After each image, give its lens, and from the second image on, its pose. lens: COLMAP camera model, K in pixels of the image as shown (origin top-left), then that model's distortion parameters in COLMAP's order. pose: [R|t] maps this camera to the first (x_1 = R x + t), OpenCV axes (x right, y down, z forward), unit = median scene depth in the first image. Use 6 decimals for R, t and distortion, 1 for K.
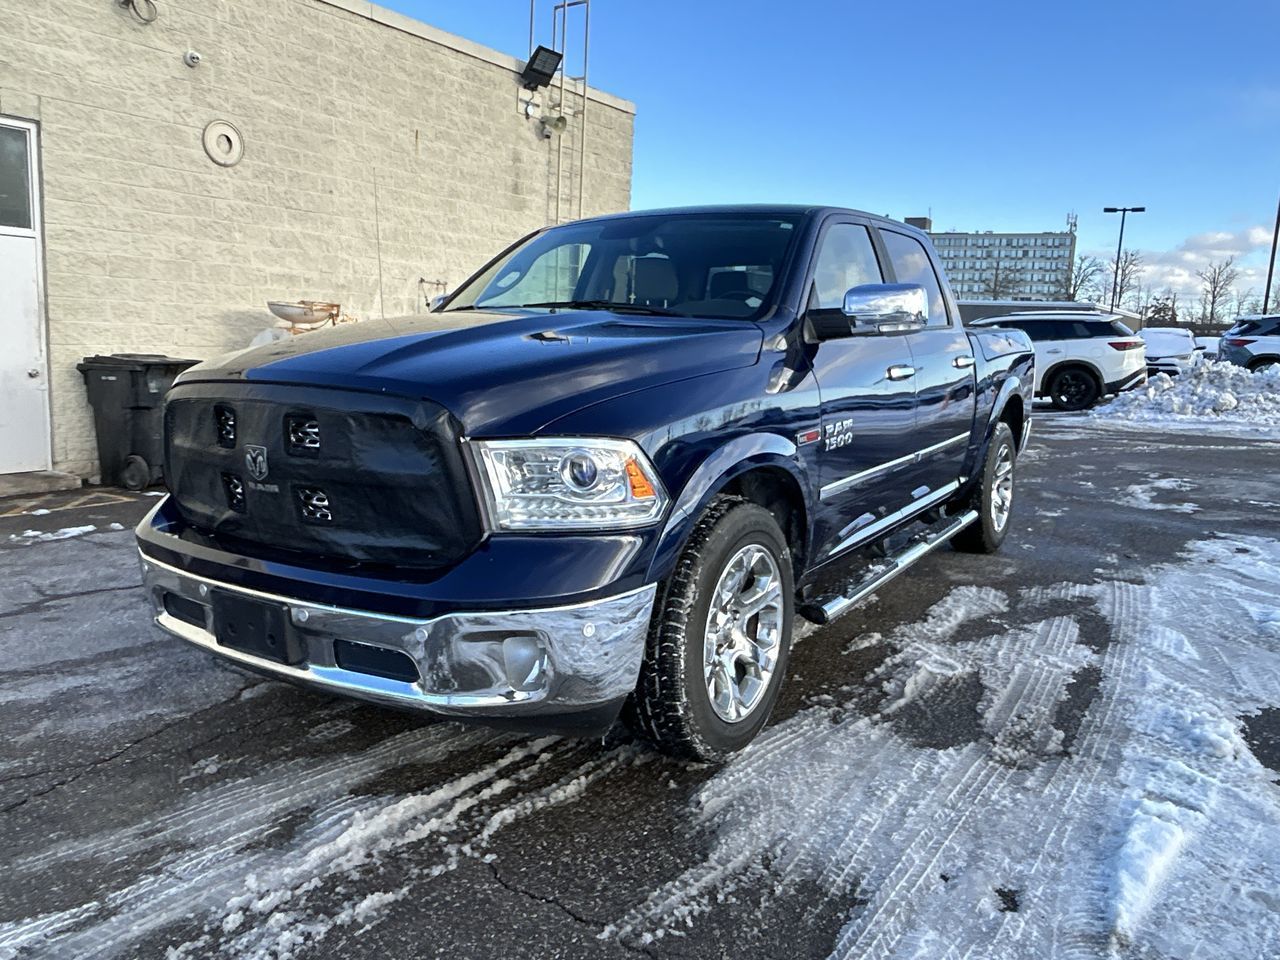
lens RADIAL K [[951.2, 0, 640.0], [0, 951.2, 480.0], [0, 0, 1]] dist [-0.000155, -0.004946]
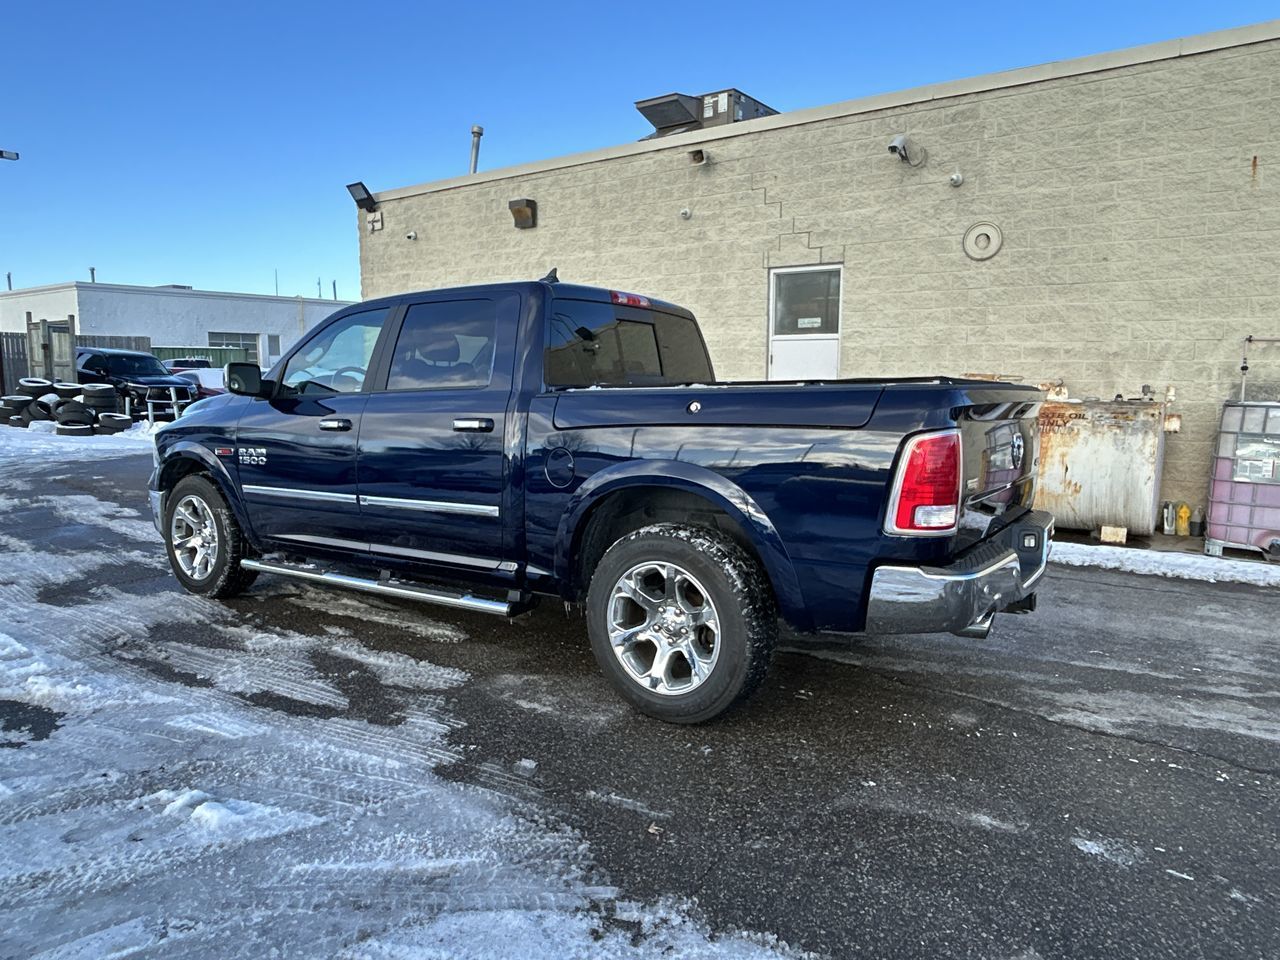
lens RADIAL K [[835.8, 0, 637.9], [0, 835.8, 478.2], [0, 0, 1]] dist [-0.000828, -0.007301]
pose [[-0.024181, 0.087688, -0.995854, 1.037131], [-0.158233, 0.983253, 0.090421, -0.156296], [0.987106, 0.159763, -0.009901, 1.067548]]
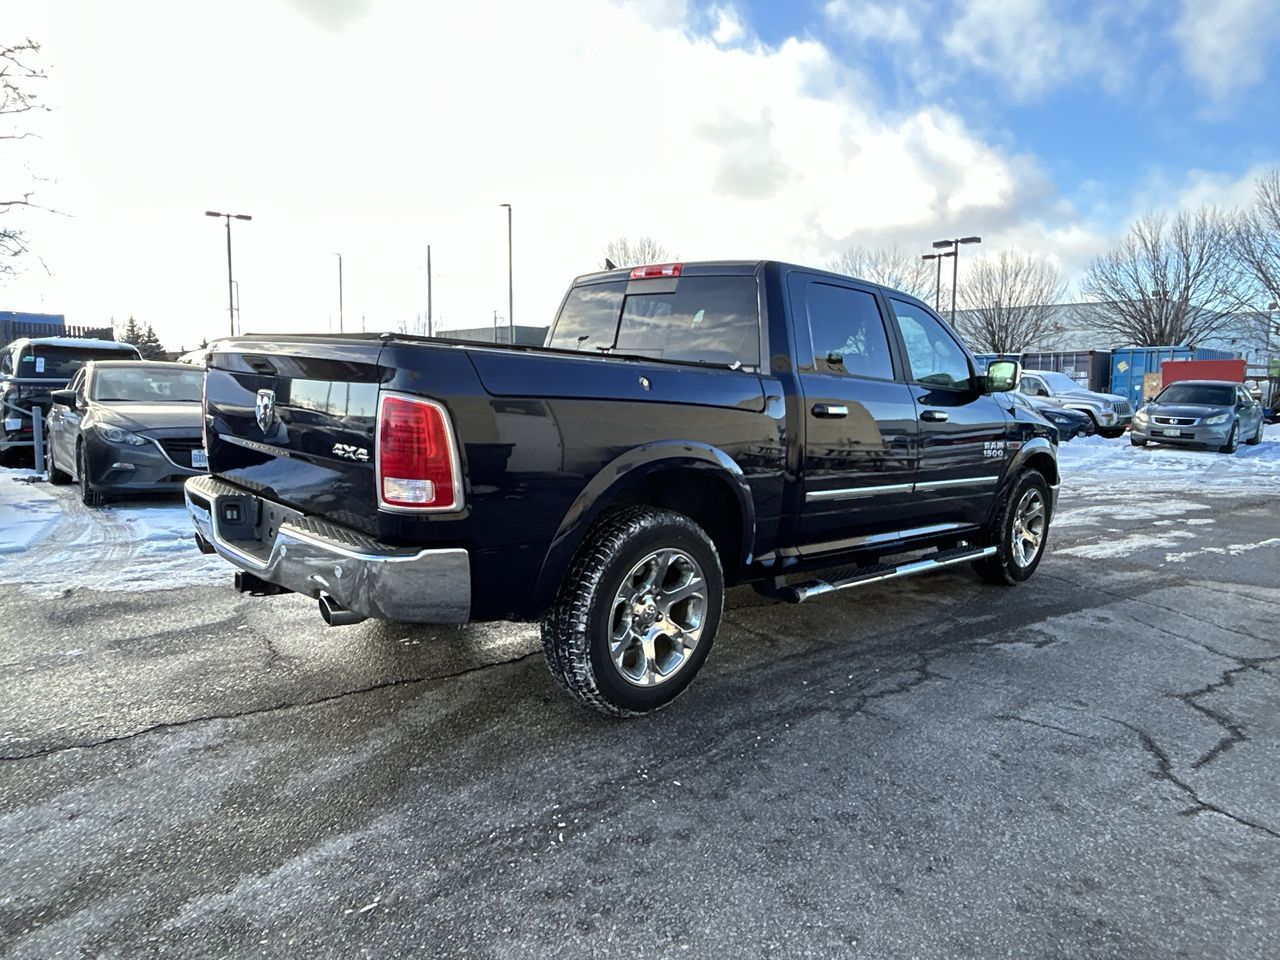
lens RADIAL K [[835.8, 0, 637.9], [0, 835.8, 478.2], [0, 0, 1]] dist [-0.000828, -0.007301]
pose [[-0.970861, -0.084536, 0.224238, -0.004303], [-0.021579, 0.962753, 0.269518, -0.280646], [-0.238670, 0.256826, -0.936524, 1.837970]]
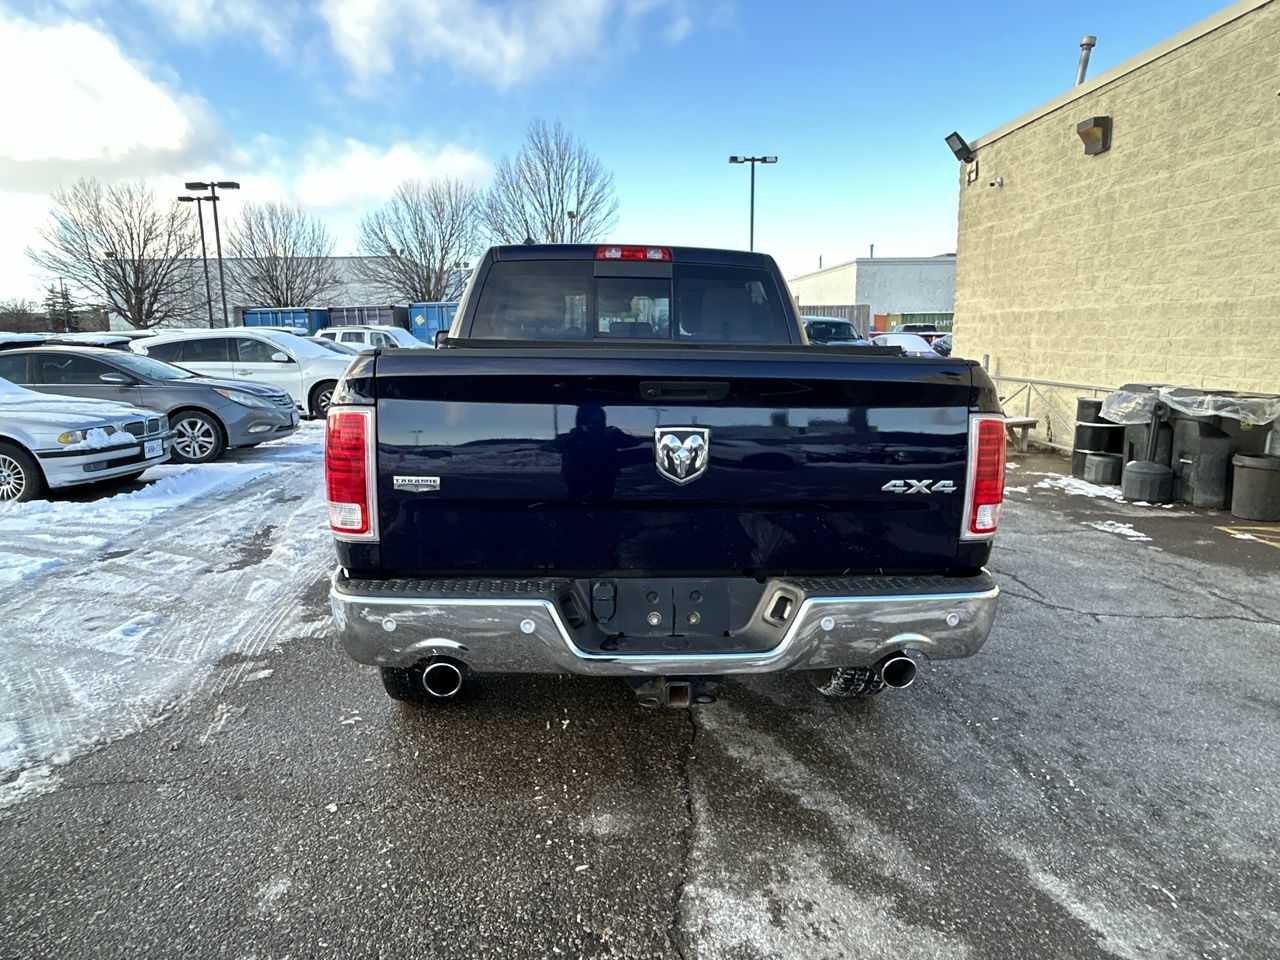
lens RADIAL K [[836.0, 0, 638.3], [0, 836.0, 476.5], [0, 0, 1]] dist [-0.004422, -0.002043]
pose [[-0.796344, 0.067867, -0.601025, 0.642801], [-0.115214, 0.958470, 0.260885, -0.260329], [0.593770, 0.277000, -0.755452, 1.653773]]
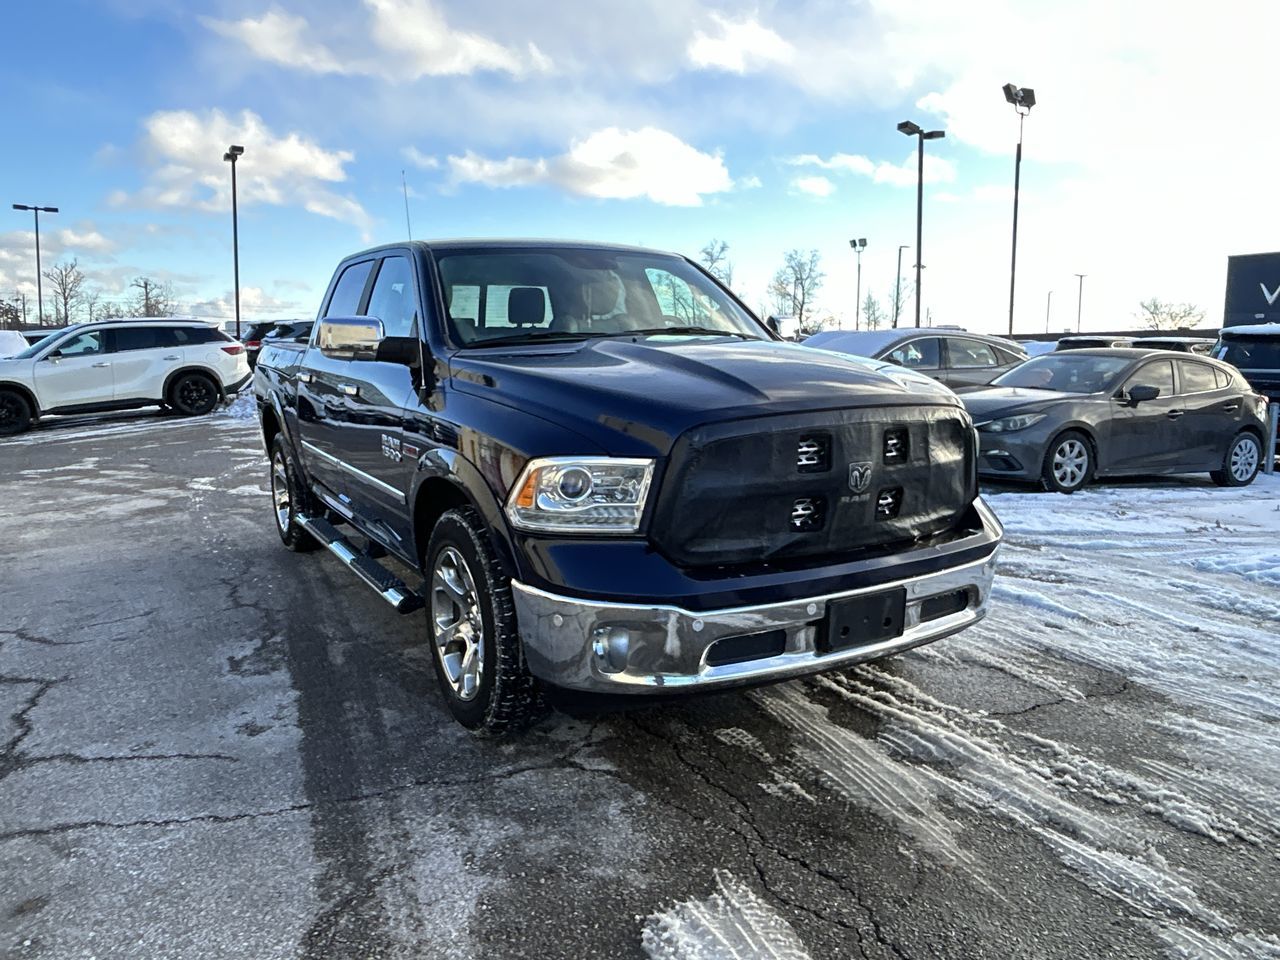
lens RADIAL K [[950.7, 0, 640.0], [0, 950.7, 480.0], [0, 0, 1]] dist [-0.001551, -0.004511]
pose [[0.456640, -0.149887, 0.876934, -0.733896], [0.150595, 0.984504, 0.089855, -0.075967], [-0.876813, 0.091030, 0.472136, 0.330732]]
